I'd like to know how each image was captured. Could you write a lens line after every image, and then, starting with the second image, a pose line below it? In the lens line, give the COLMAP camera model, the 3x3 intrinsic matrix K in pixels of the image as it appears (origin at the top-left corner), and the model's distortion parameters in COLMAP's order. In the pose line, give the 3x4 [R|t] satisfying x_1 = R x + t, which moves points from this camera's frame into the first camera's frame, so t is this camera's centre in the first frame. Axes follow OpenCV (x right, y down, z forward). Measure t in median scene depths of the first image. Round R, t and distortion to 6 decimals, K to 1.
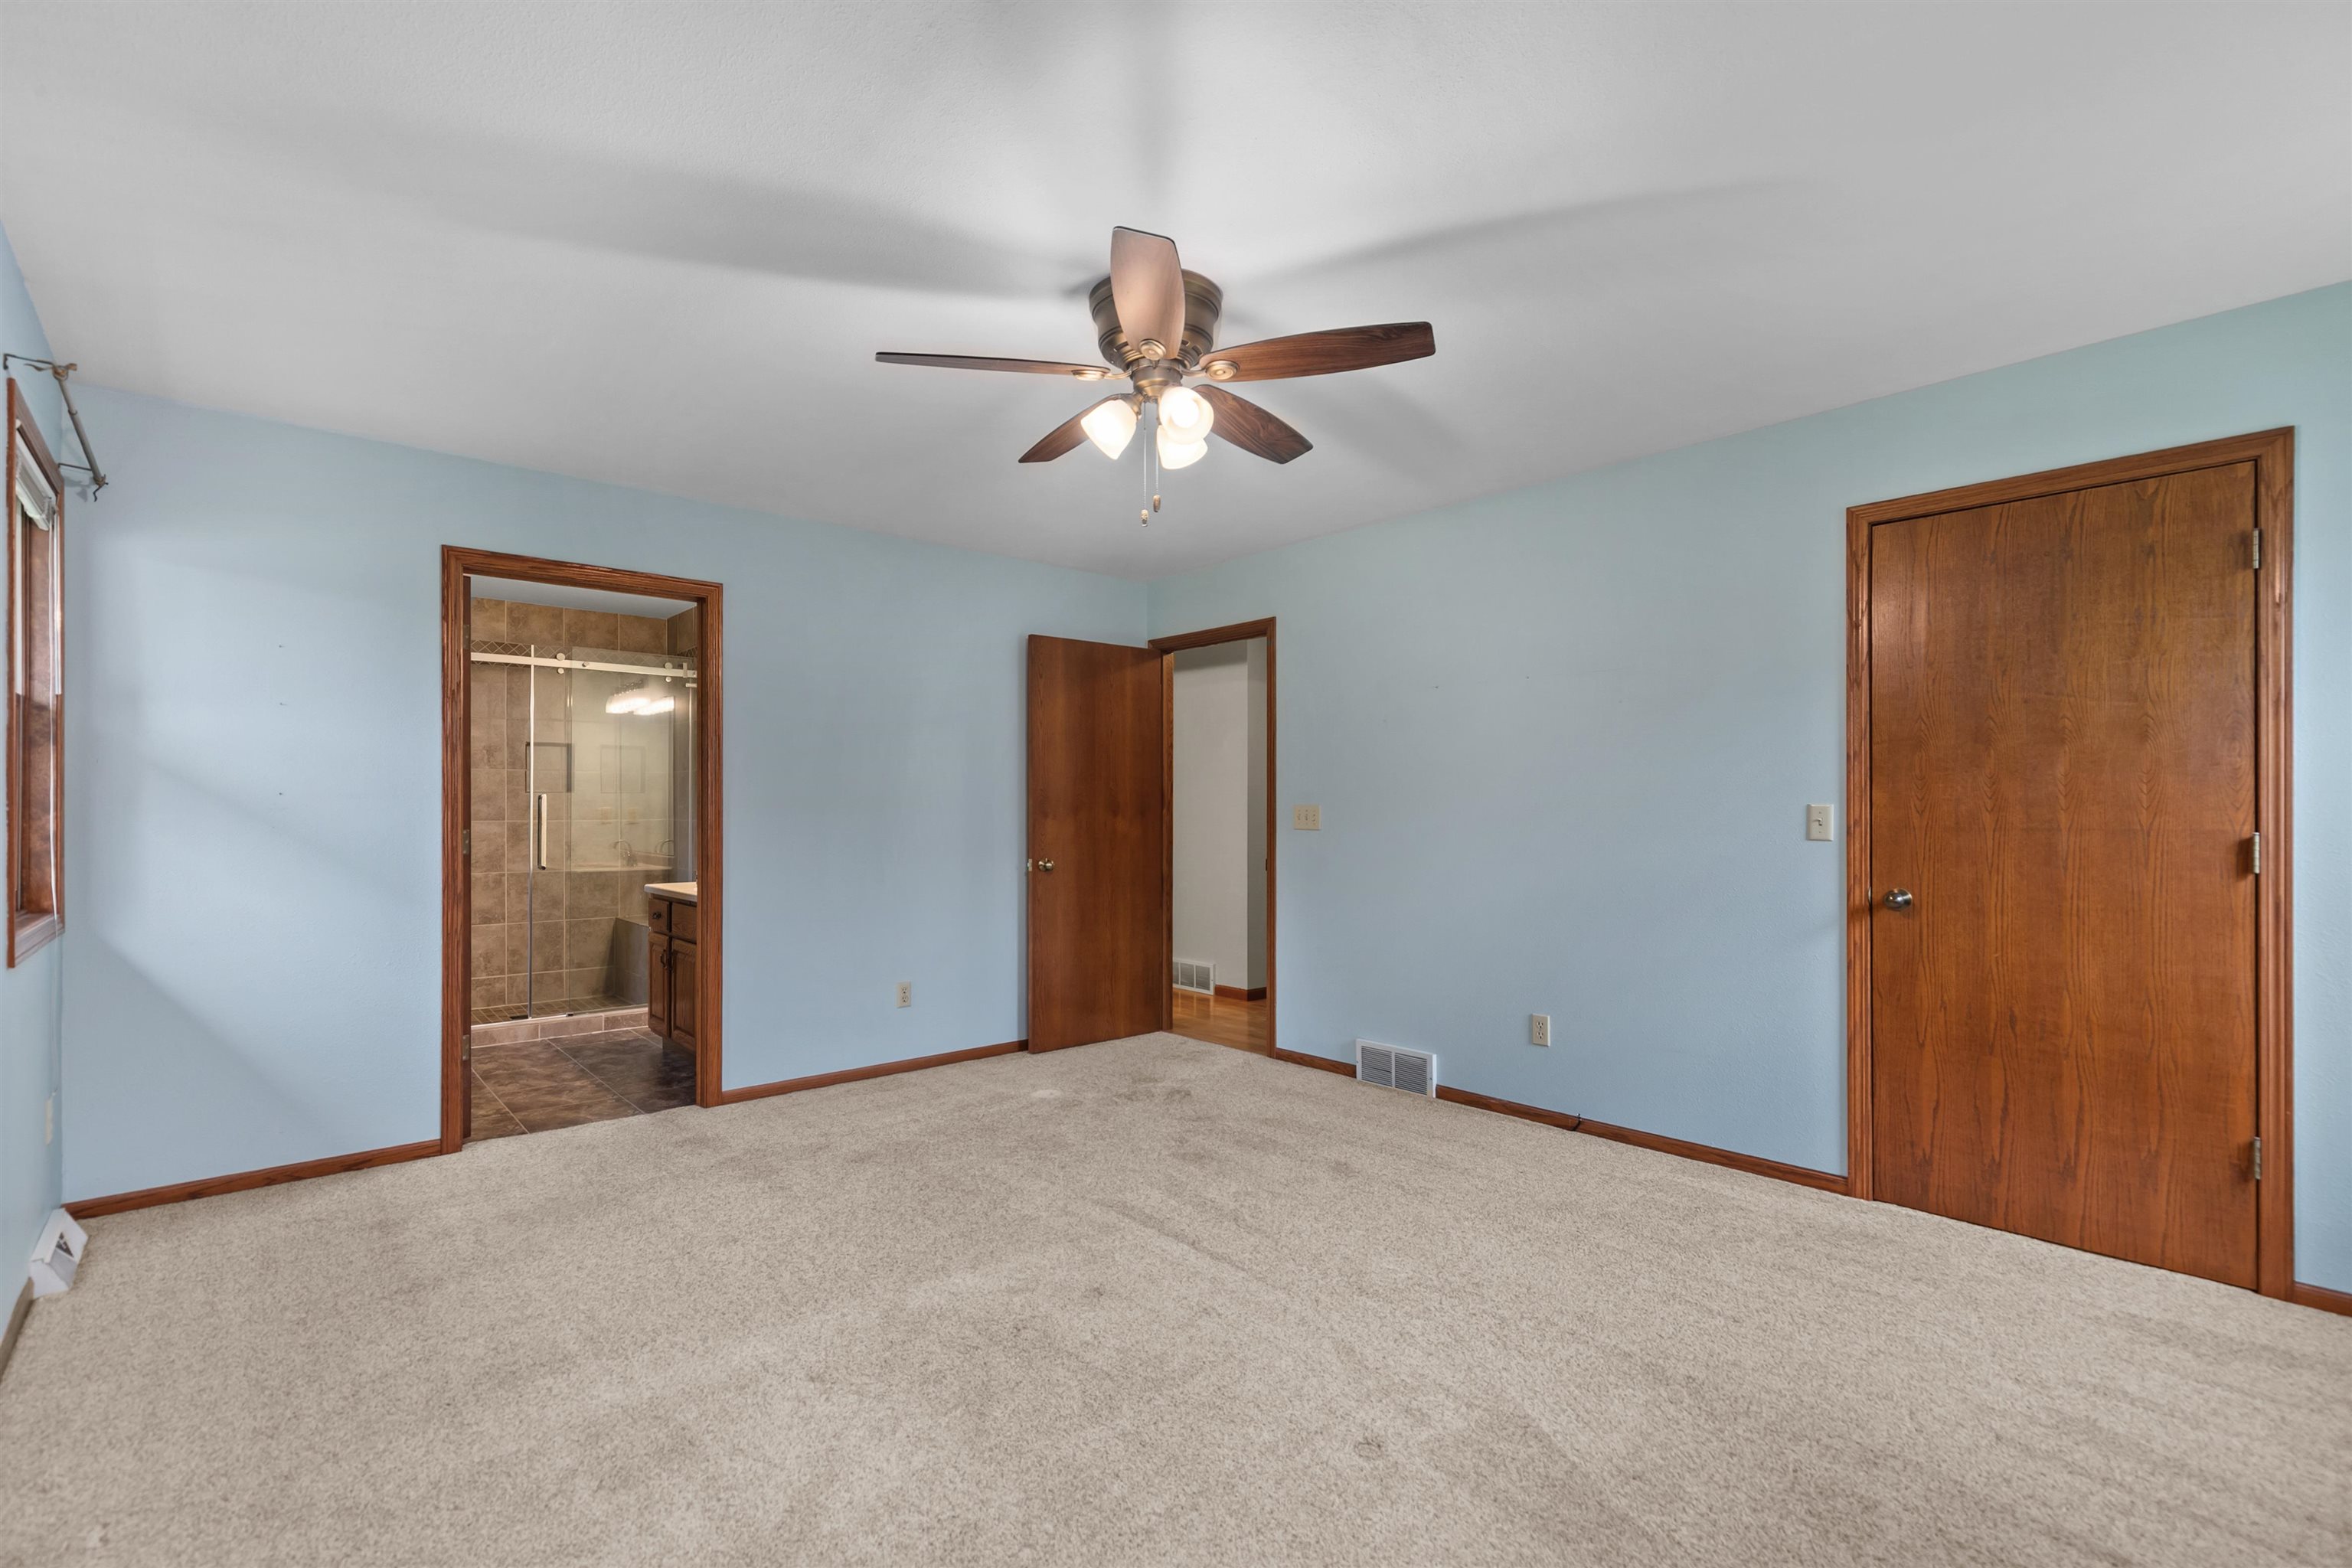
lens RADIAL K [[1074.0, 0, 1170.5], [0, 1074.0, 806.2], [0, 0, 1]] dist [0.013619, -0.002097]
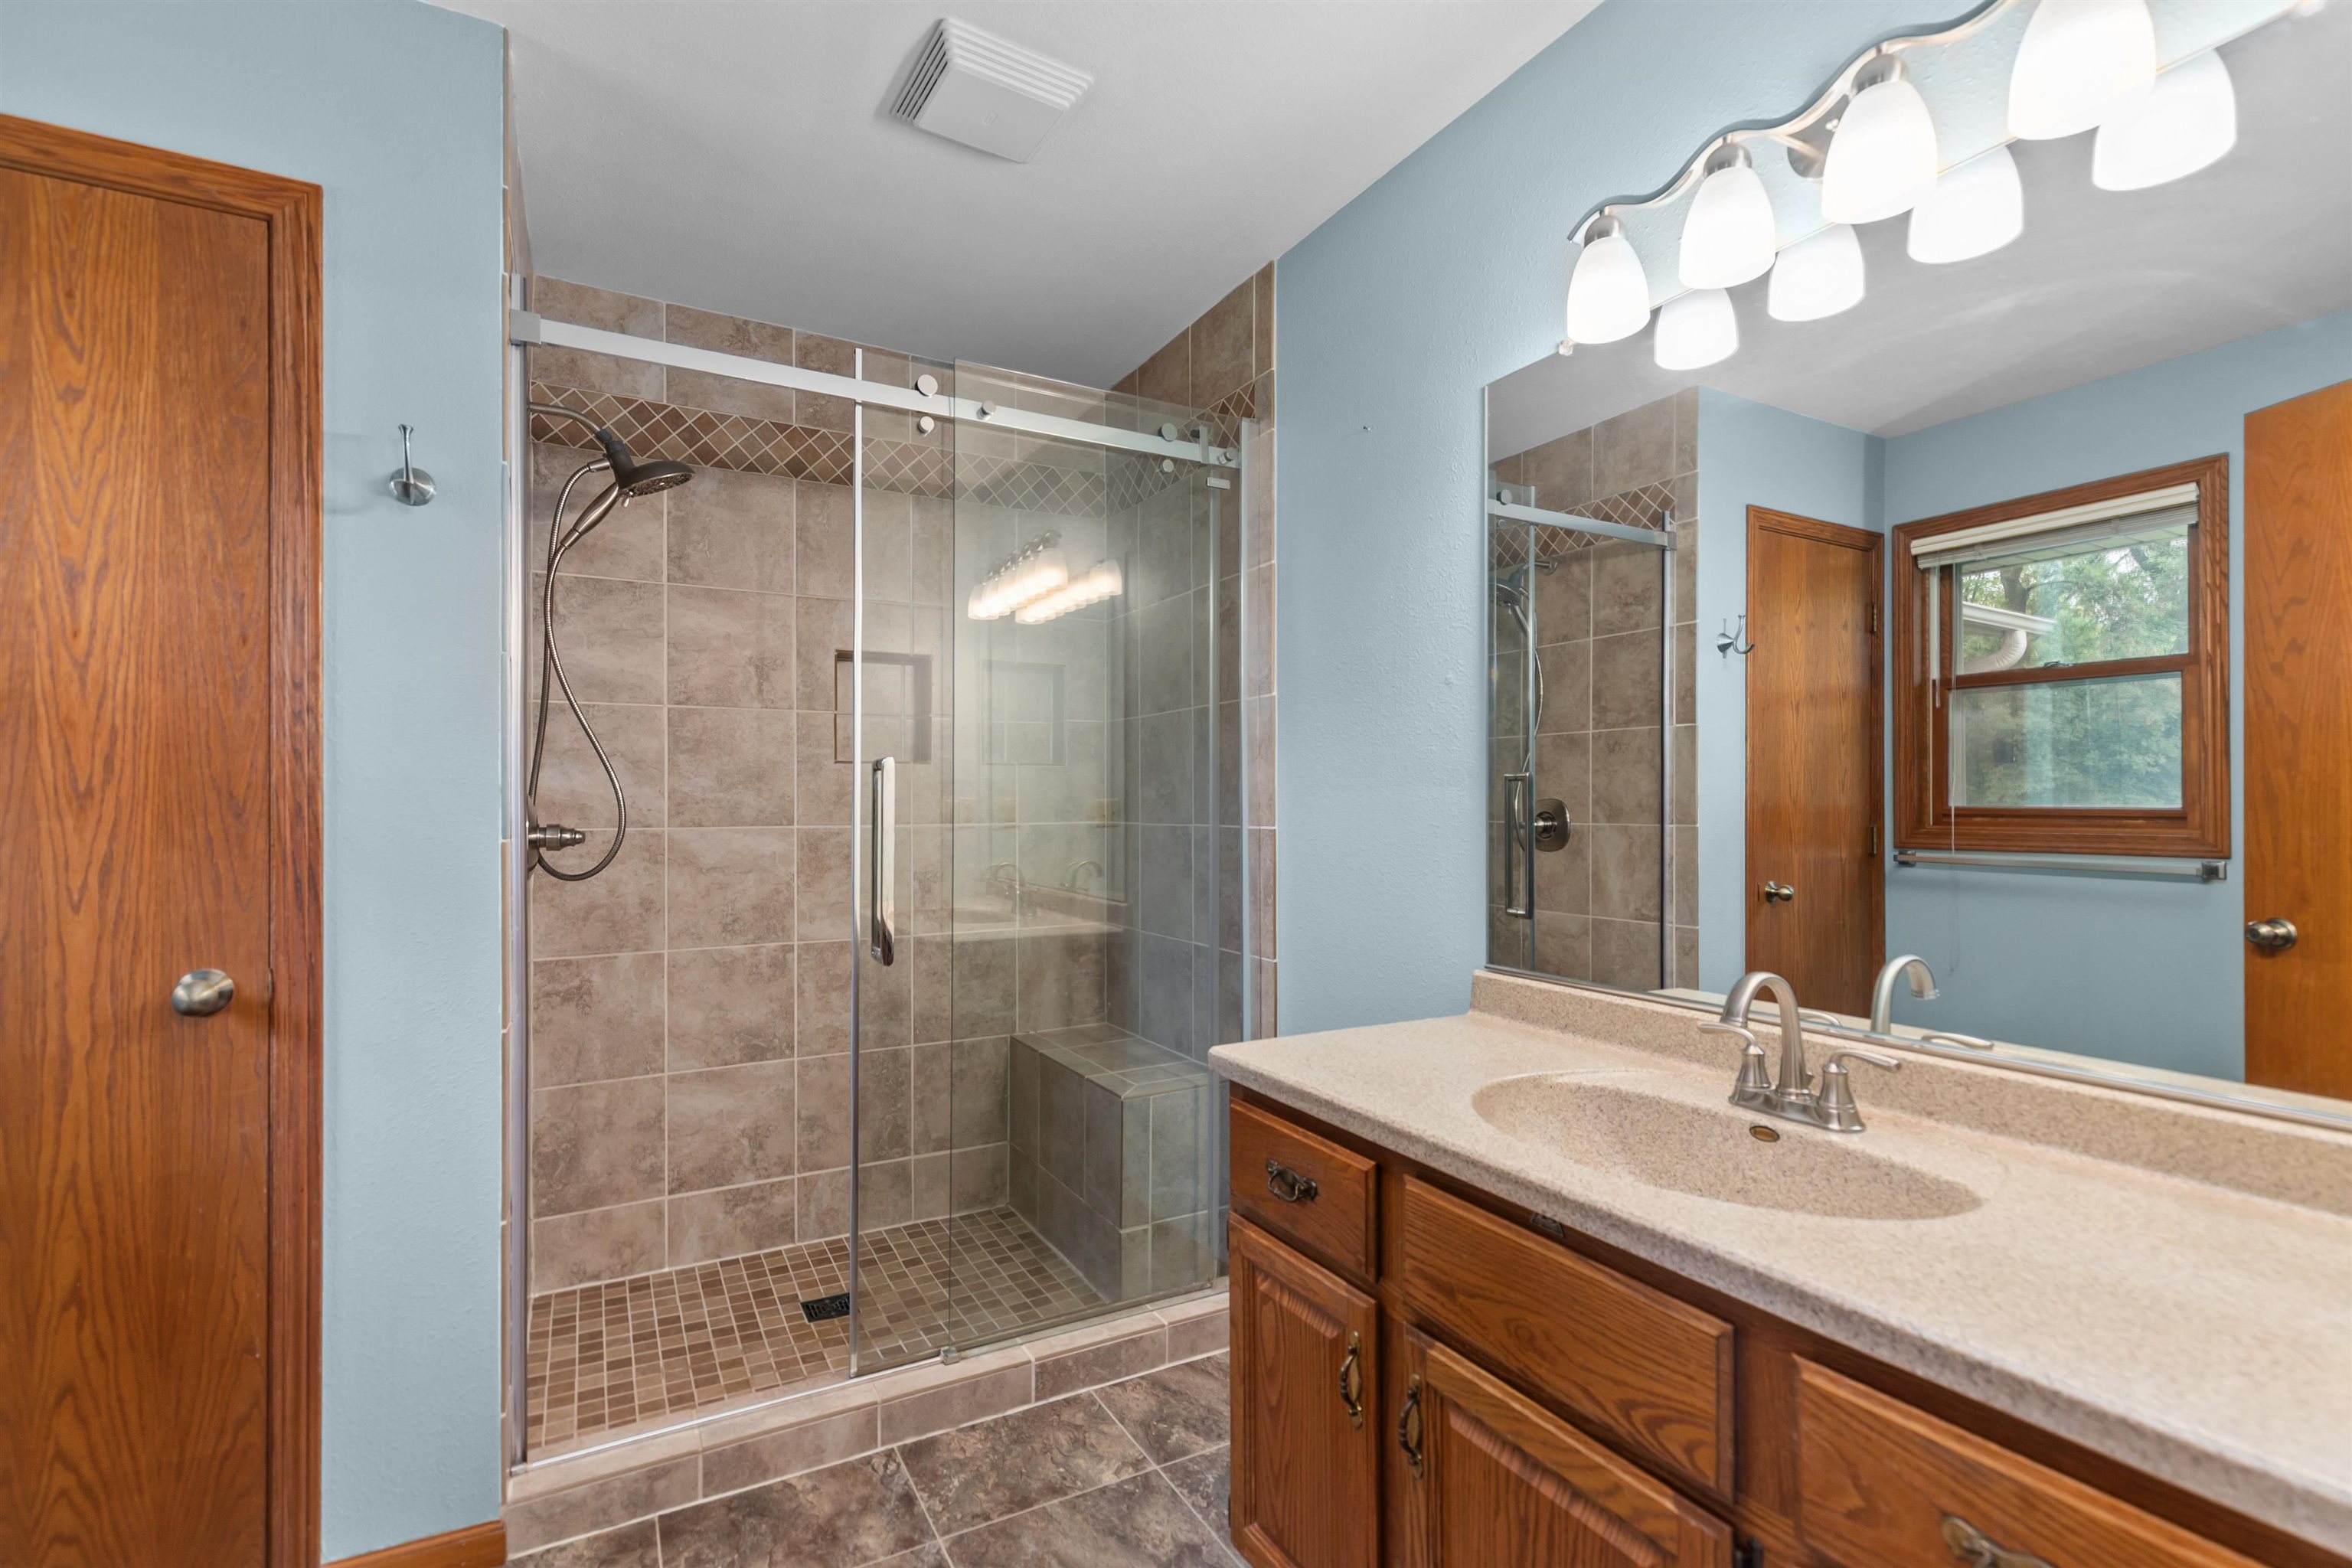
lens RADIAL K [[1074.0, 0, 1190.6], [0, 1074.0, 803.6], [0, 0, 1]] dist [0.013619, -0.002097]
pose [[0.979308, -0.000110, -0.202375, -0.357377], [0.000253, 1.000000, 0.000681, 0.003930], [0.202375, -0.000718, 0.979308, 0.583549]]
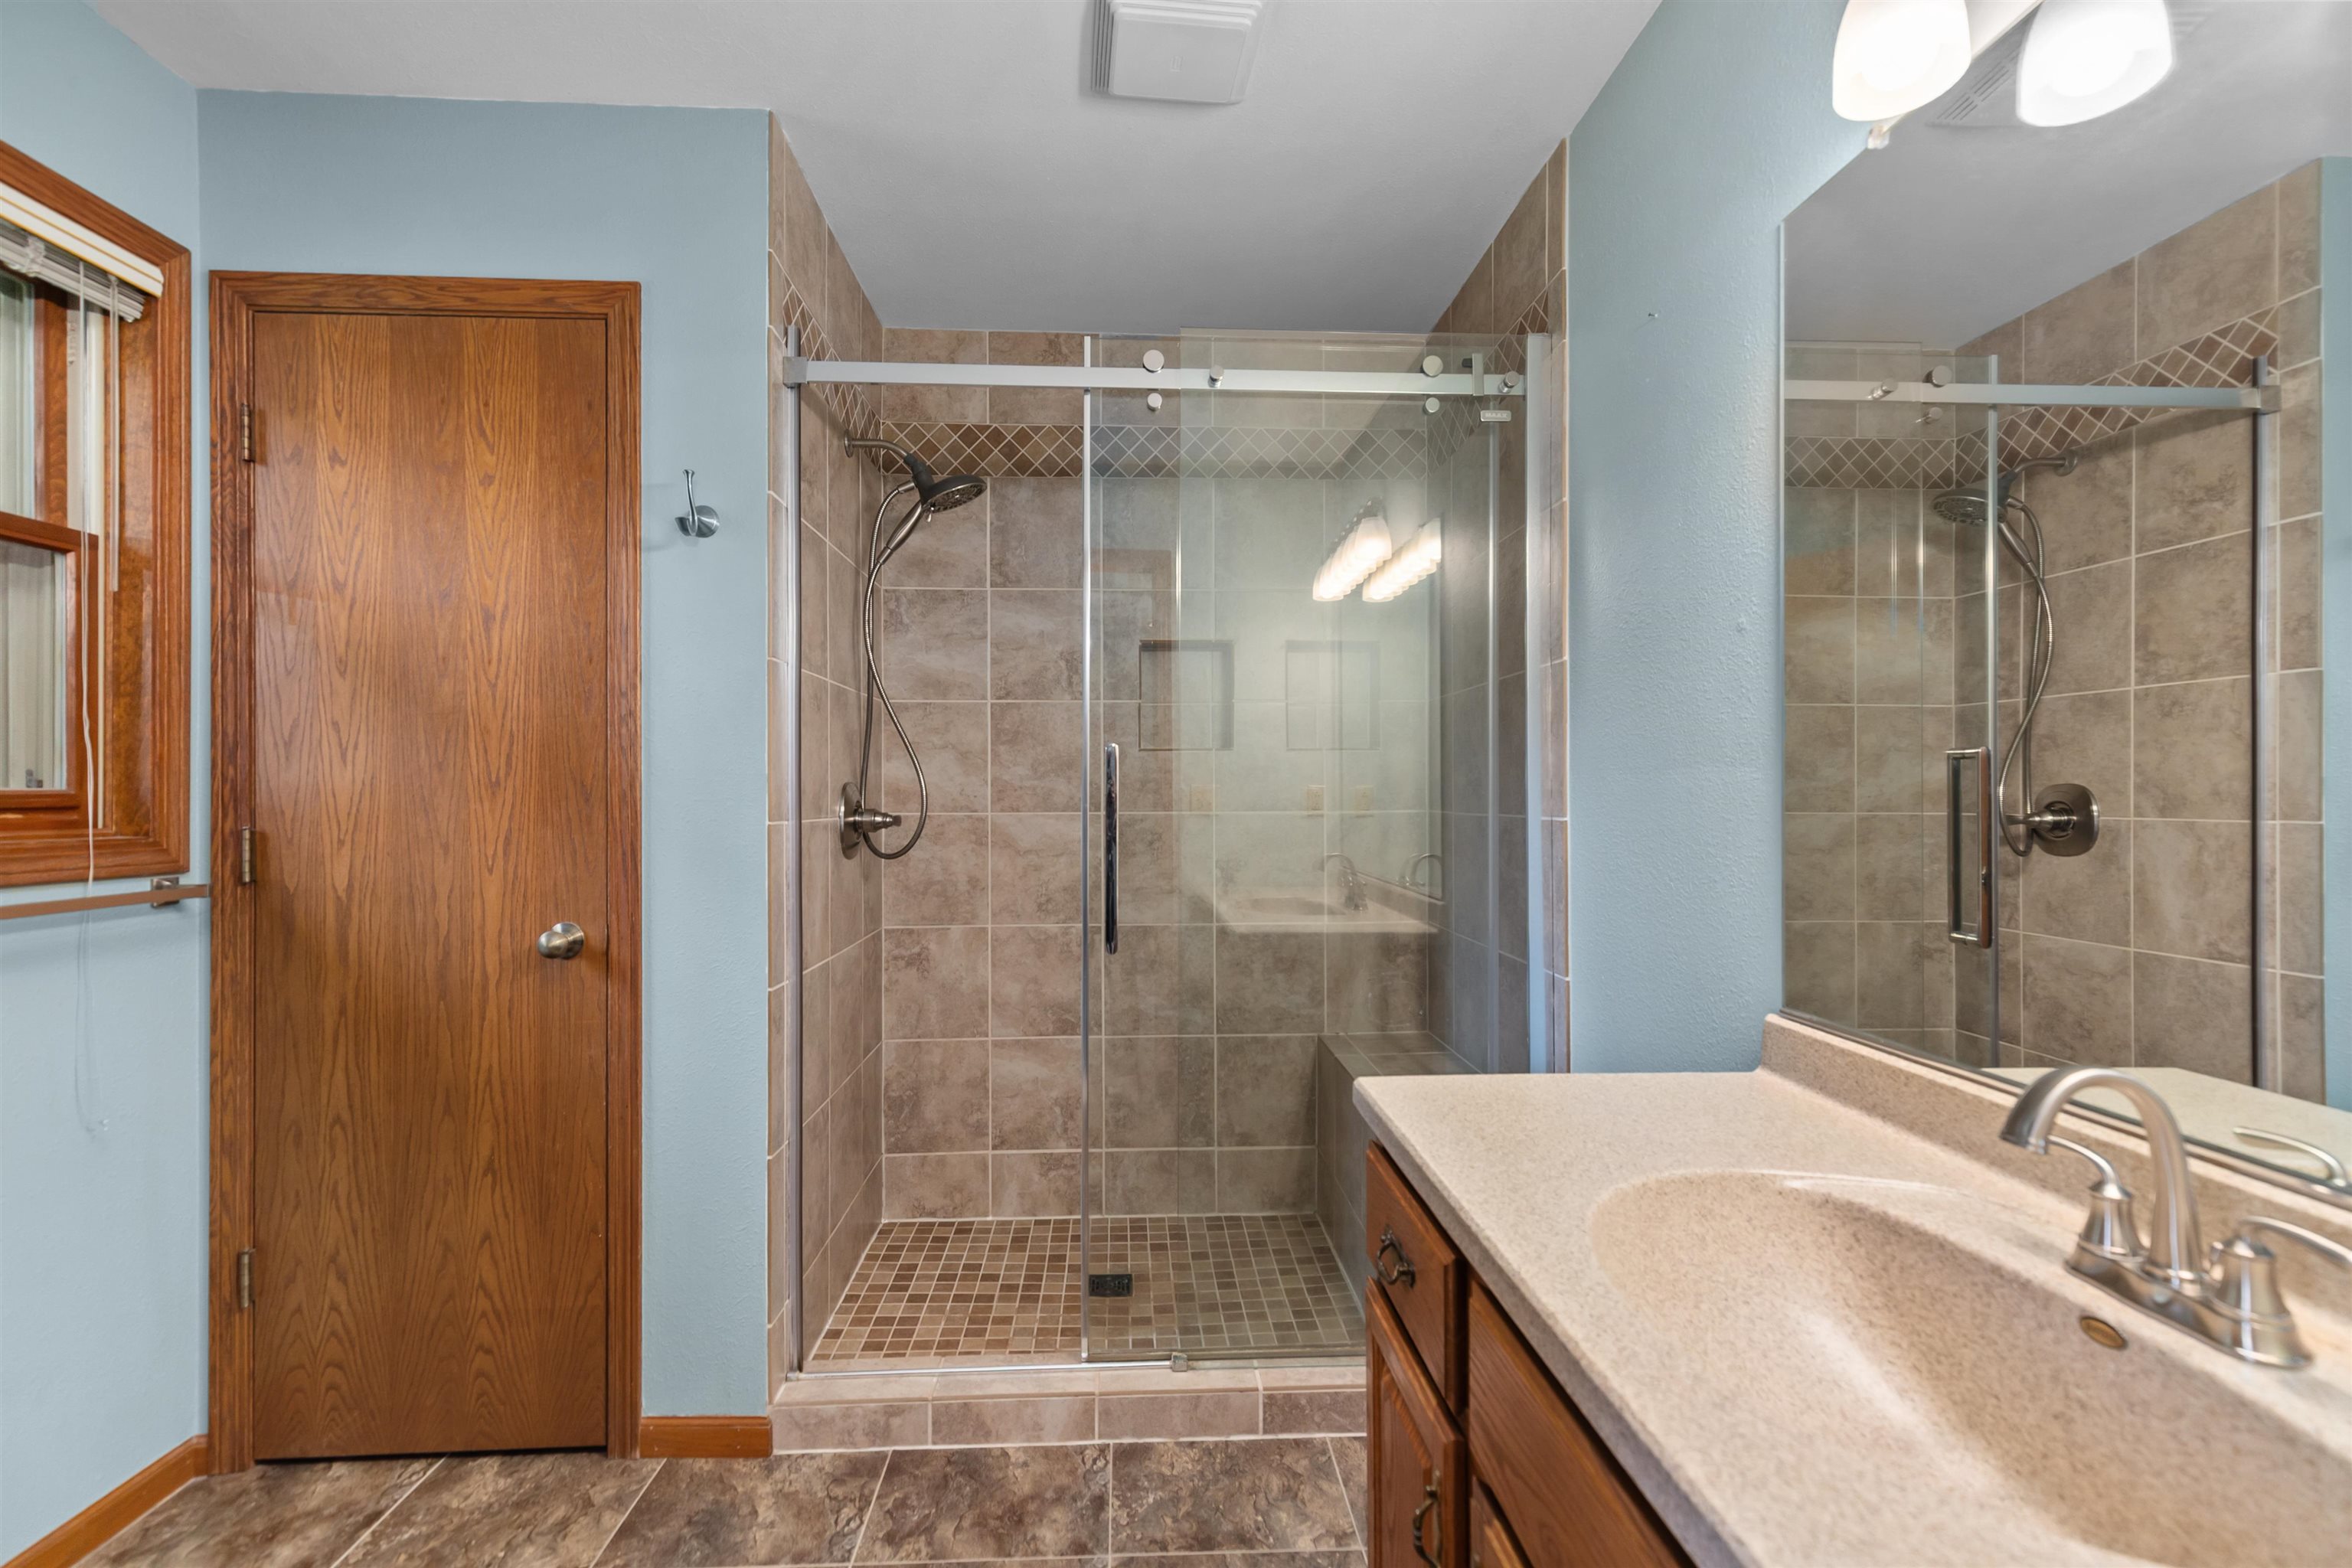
lens RADIAL K [[1074.0, 0, 1175.5], [0, 1074.0, 791.6], [0, 0, 1]] dist [0.013619, -0.002097]
pose [[0.788965, -0.000445, -0.614438, -0.301566], [0.001182, 0.999999, 0.000794, 0.004216], [0.614437, -0.001353, 0.788965, 0.640032]]
